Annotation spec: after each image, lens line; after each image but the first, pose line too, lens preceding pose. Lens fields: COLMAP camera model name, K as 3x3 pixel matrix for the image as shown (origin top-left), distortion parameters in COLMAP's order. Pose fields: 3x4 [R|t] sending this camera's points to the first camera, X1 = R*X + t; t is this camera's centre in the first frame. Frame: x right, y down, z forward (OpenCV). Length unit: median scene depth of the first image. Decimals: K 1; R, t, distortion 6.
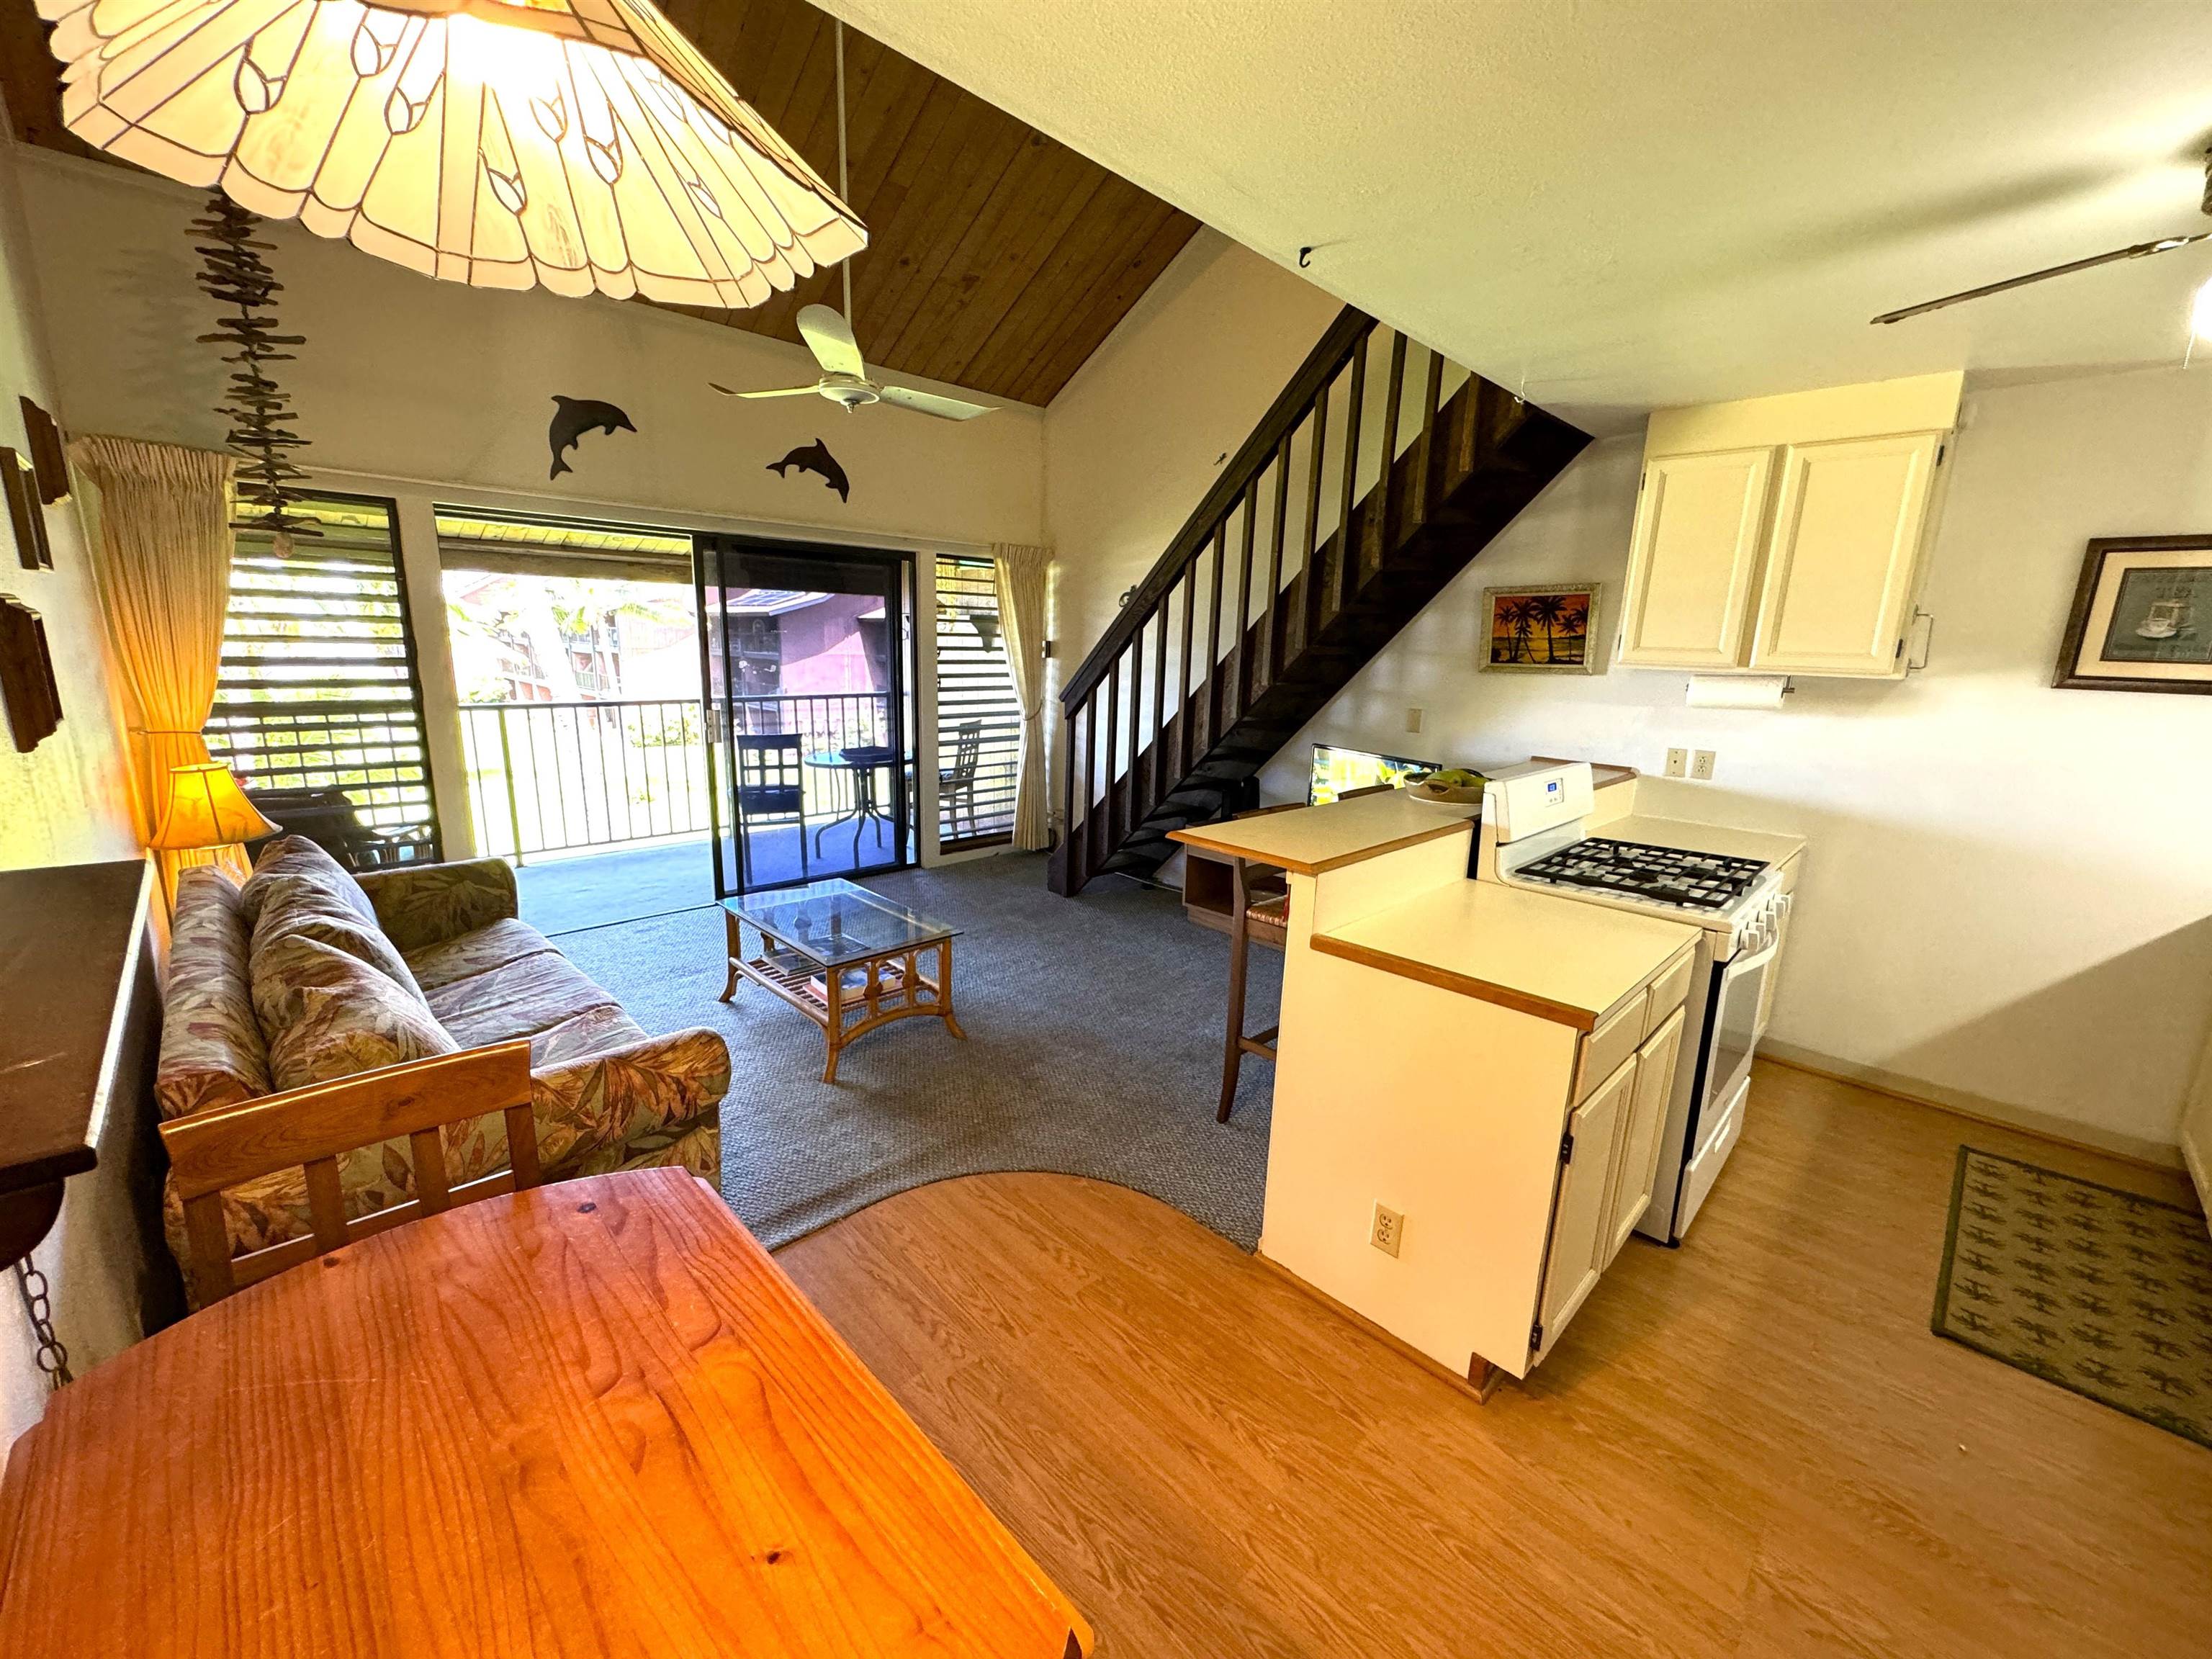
lens RADIAL K [[883.9, 0, 1102.3], [0, 883.9, 827.9], [0, 0, 1]] dist [-0.003341, 0.000524]
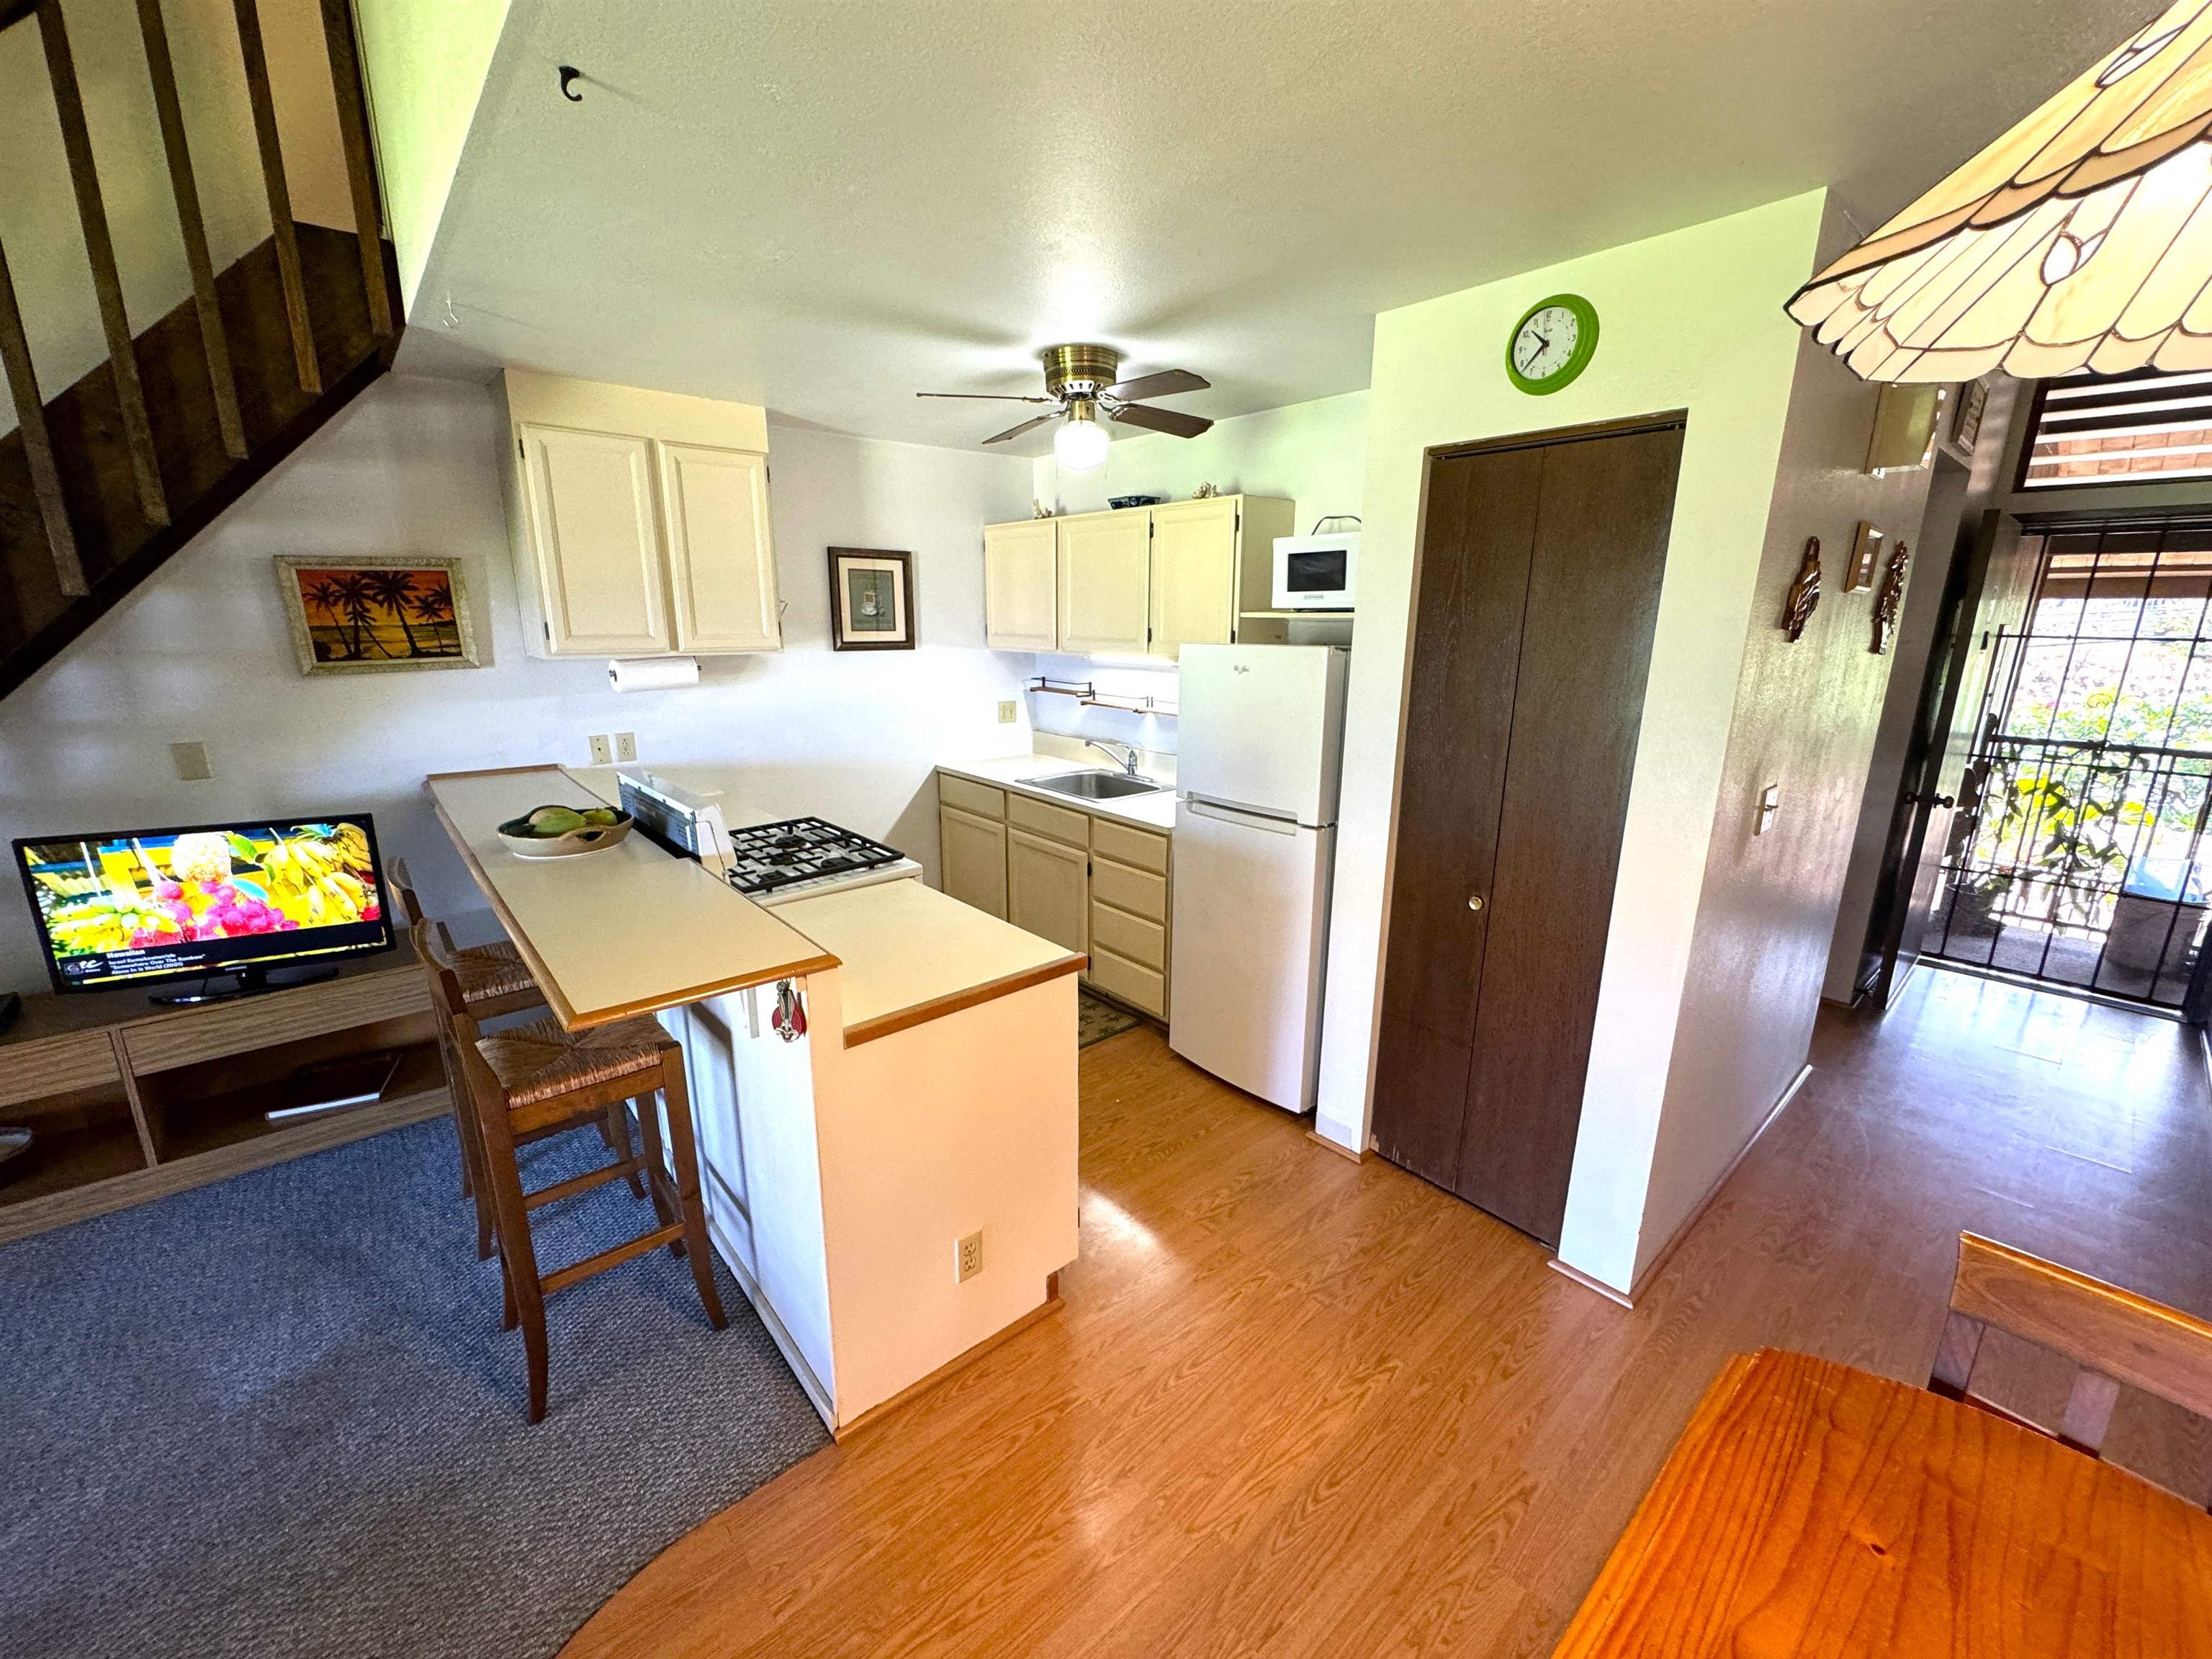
lens RADIAL K [[883.9, 0, 1107.6], [0, 883.9, 827.5], [0, 0, 1]] dist [-0.003341, 0.000524]
pose [[0.060434, -0.266168, 0.962030, -0.264041], [0.202947, 0.946937, 0.249243, -0.116563], [-0.977323, 0.180178, 0.111245, 0.343802]]
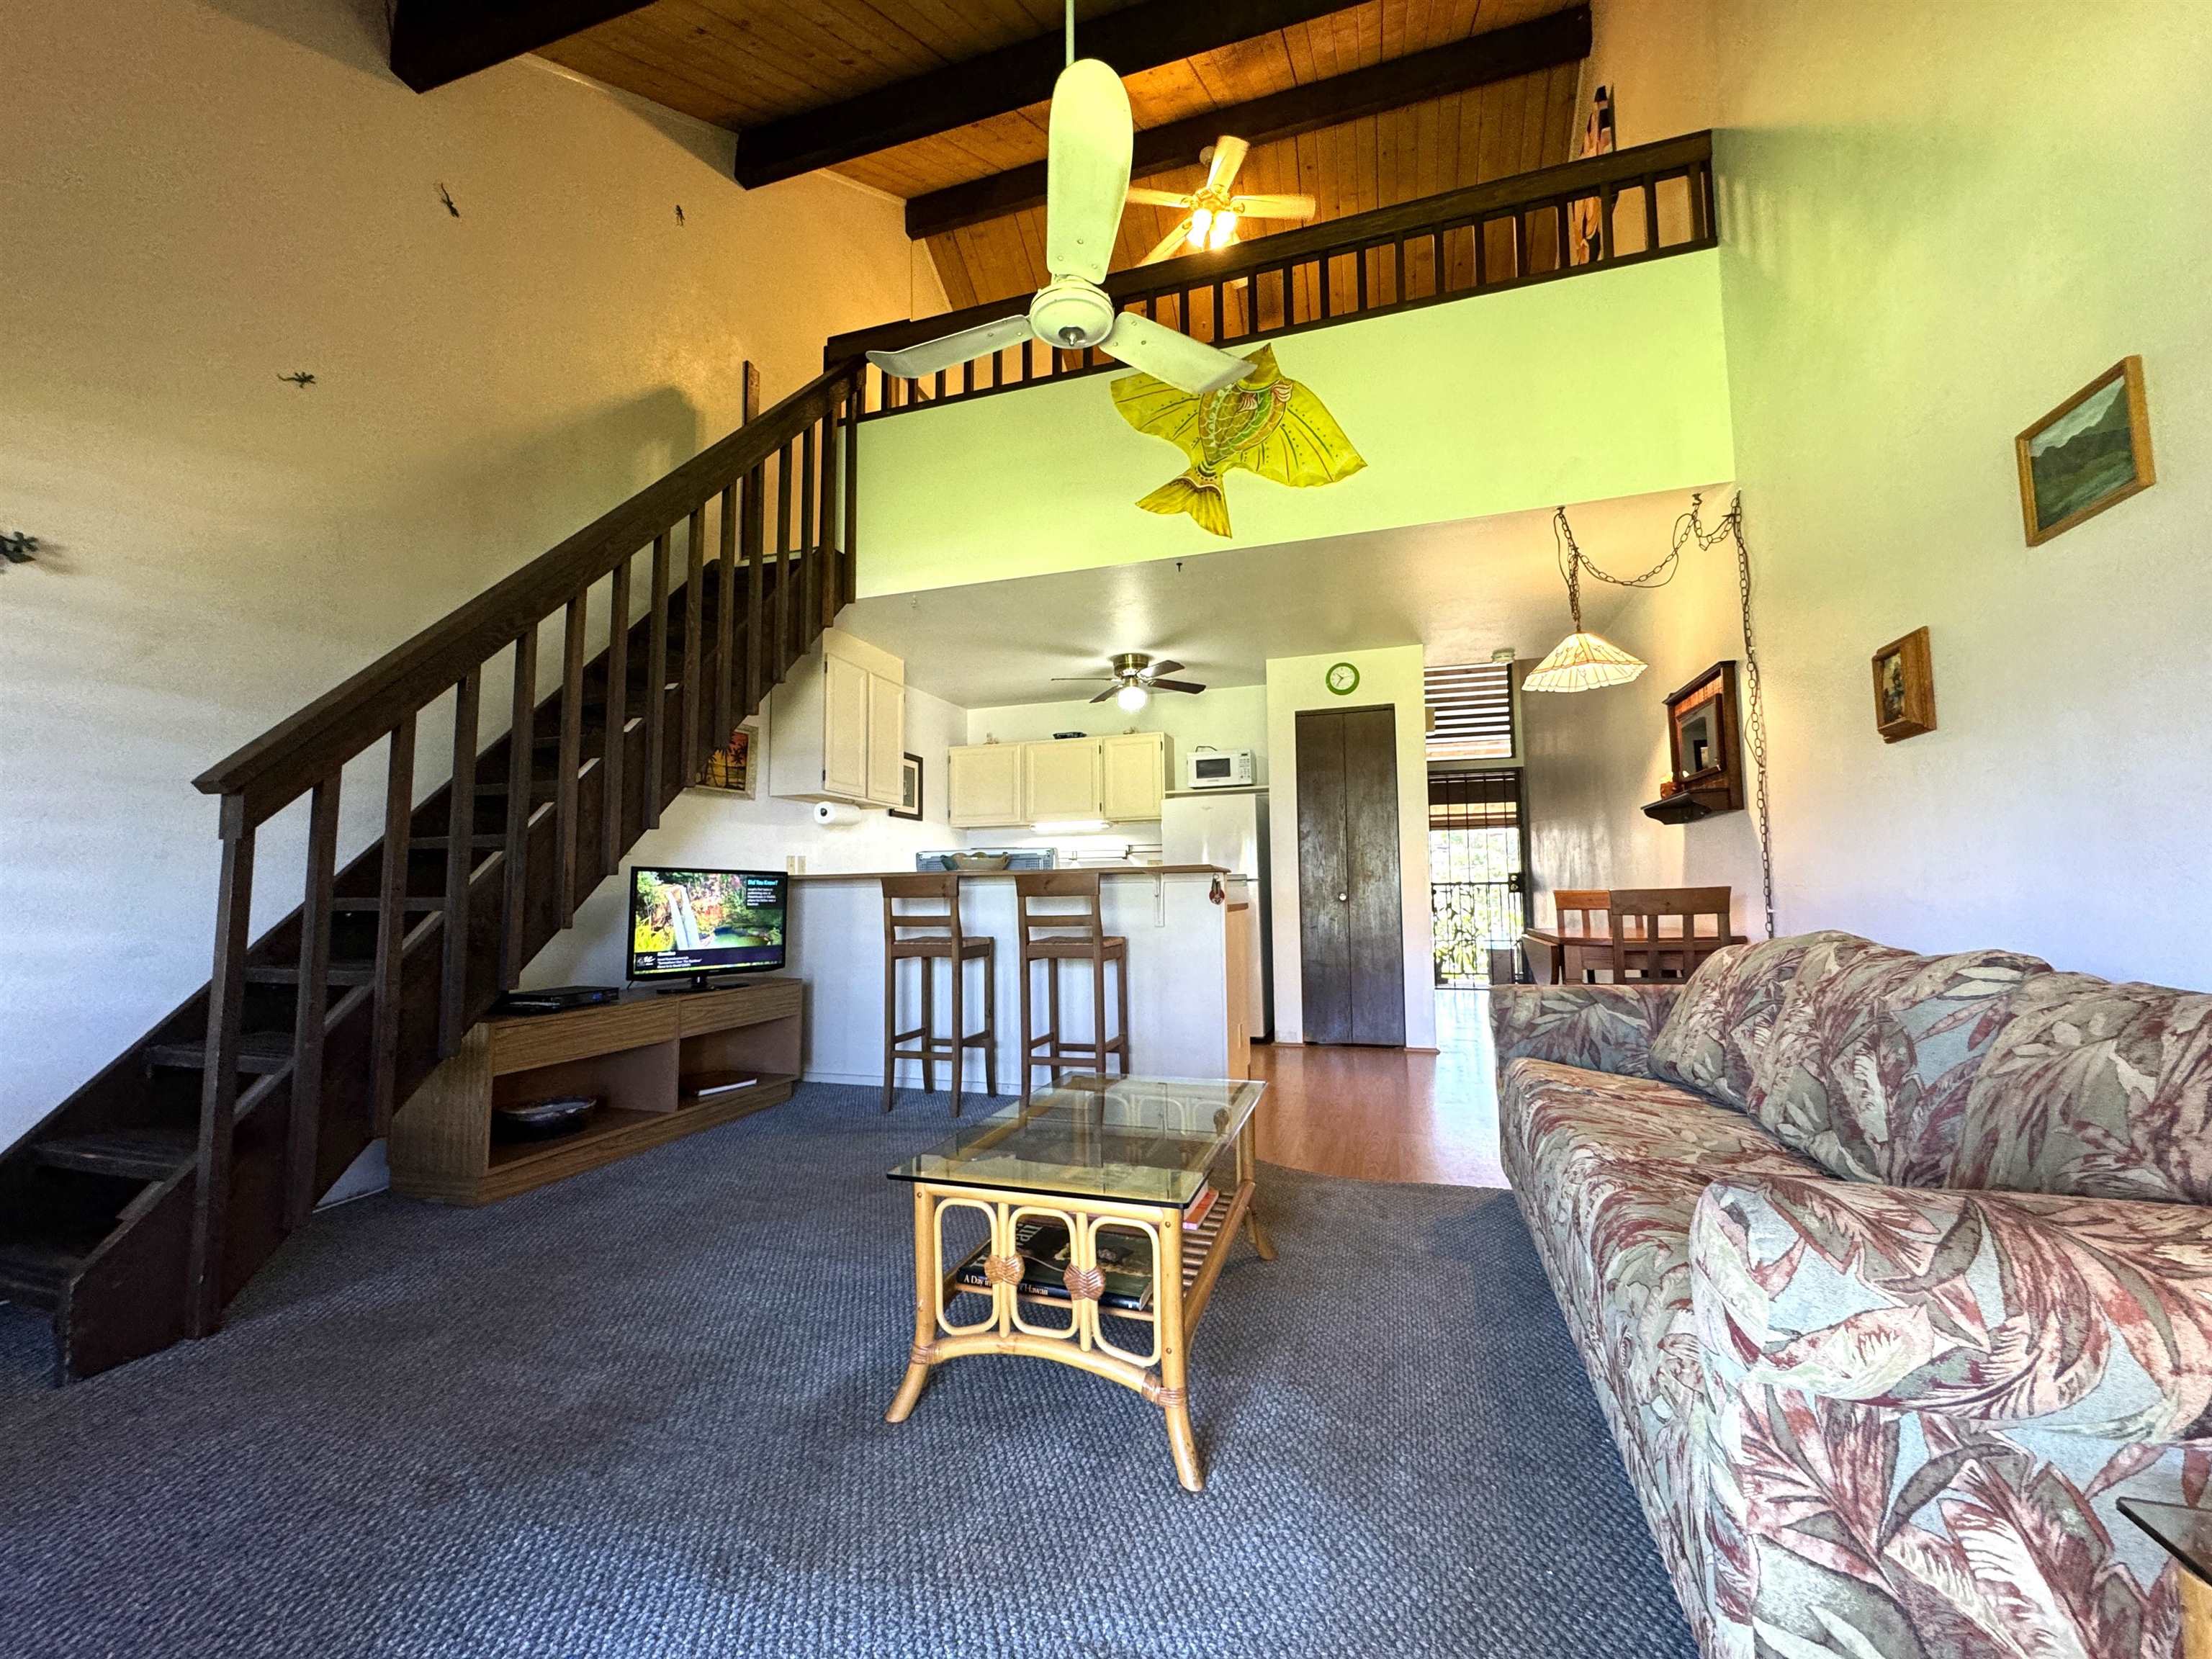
lens RADIAL K [[883.9, 0, 1100.9], [0, 883.9, 826.3], [0, 0, 1]] dist [-0.003341, 0.000524]
pose [[-0.462597, 0.044862, 0.885433, -0.750763], [0.181913, 0.982272, 0.045273, -0.104291], [-0.867705, 0.182015, -0.462557, 1.152750]]
